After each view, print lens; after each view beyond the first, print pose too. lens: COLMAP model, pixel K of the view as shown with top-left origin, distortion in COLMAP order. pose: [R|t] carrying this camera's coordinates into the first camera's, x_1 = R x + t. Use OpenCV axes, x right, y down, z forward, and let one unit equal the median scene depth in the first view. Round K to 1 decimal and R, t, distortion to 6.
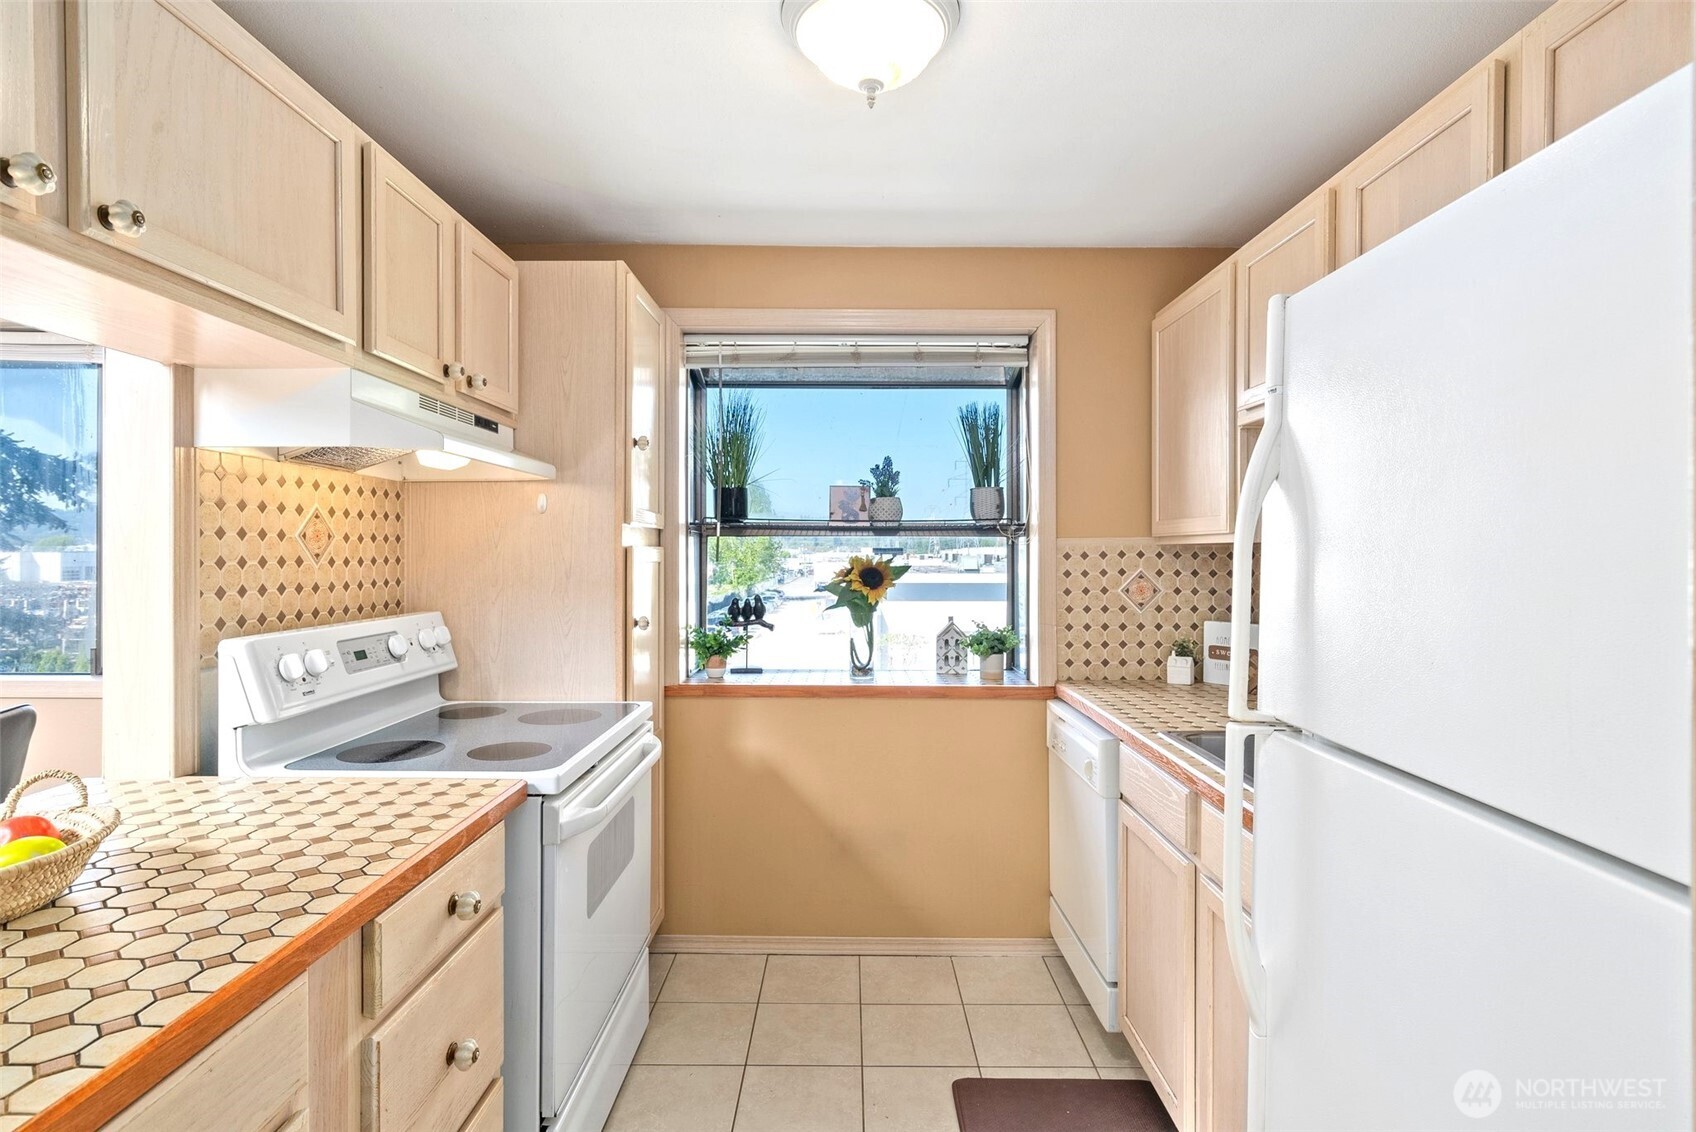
lens RADIAL K [[860.1, 0, 862.3], [0, 860.1, 558.4], [0, 0, 1]] dist [-0.000428, 0.003817]
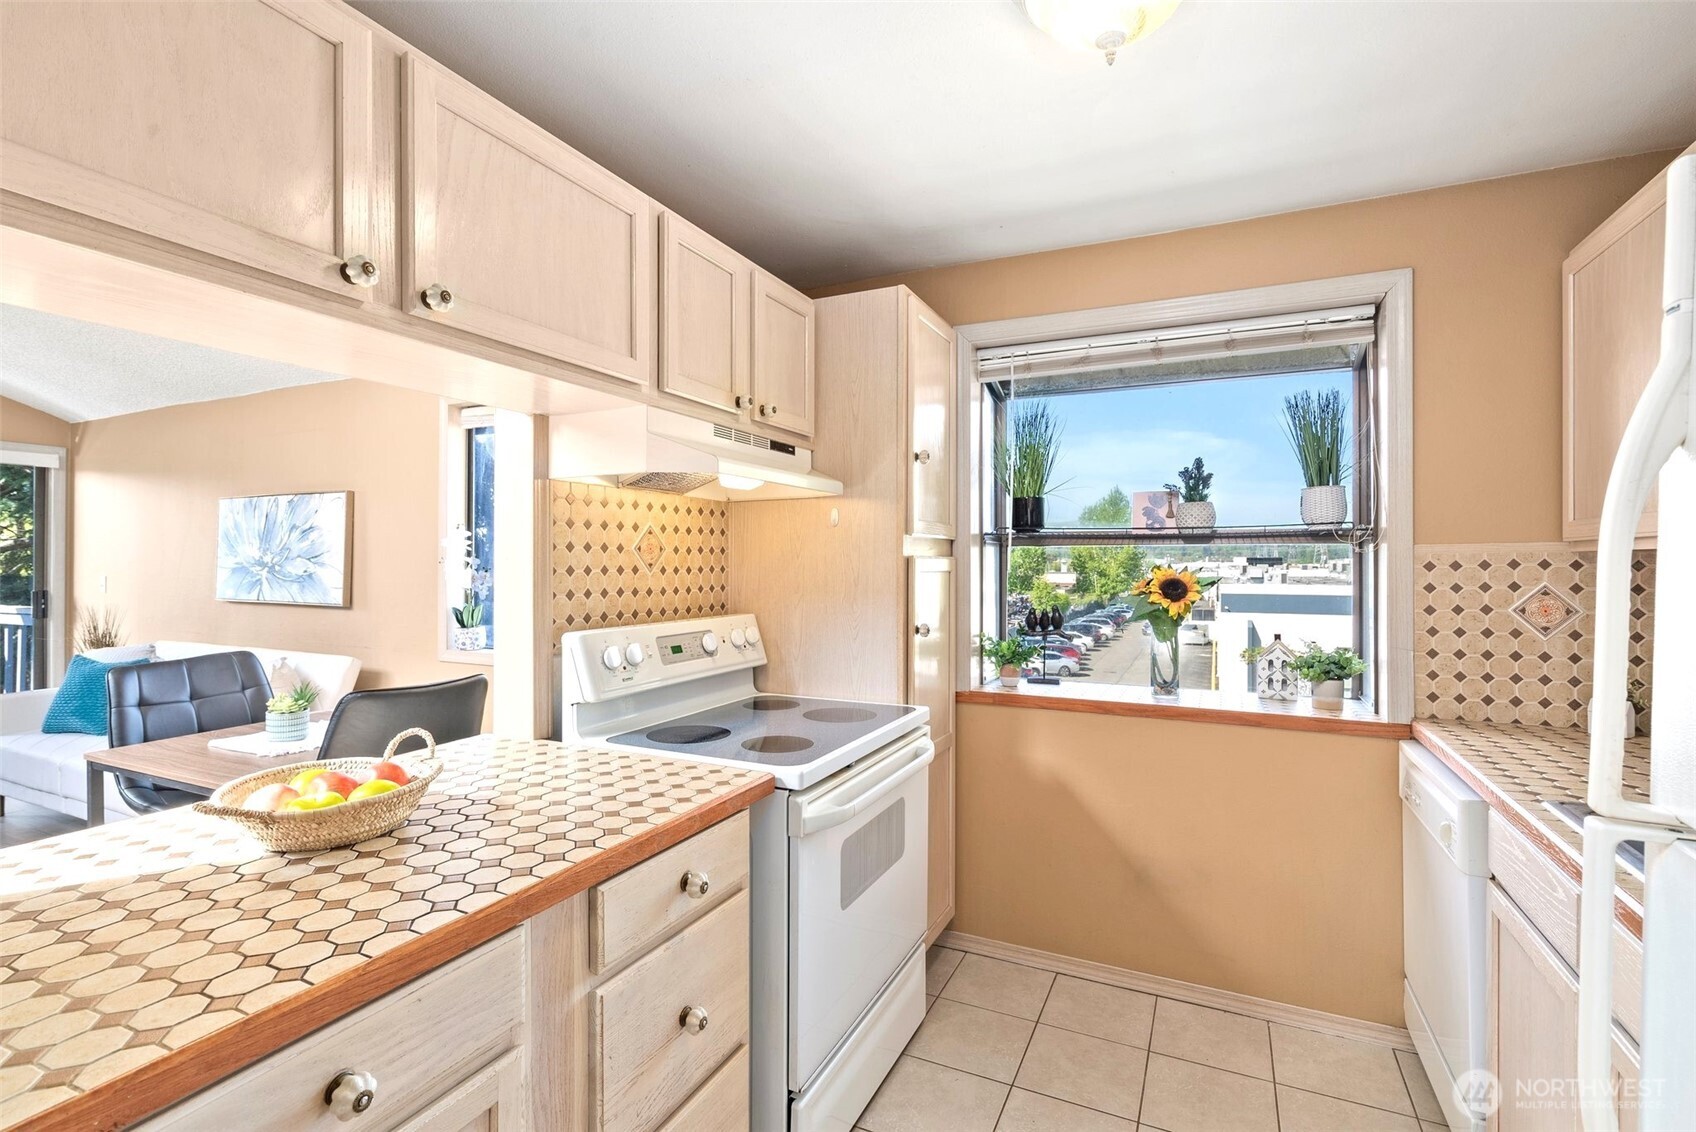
lens RADIAL K [[799.2, 0, 850.9], [0, 799.2, 565.2], [0, 0, 1]] dist [-0.004040, 0.002152]
pose [[0.900372, 0.001215, -0.435119, 0.076584], [-0.002516, 0.999994, -0.002414, -0.000622], [0.435113, 0.003268, 0.900370, 0.081594]]
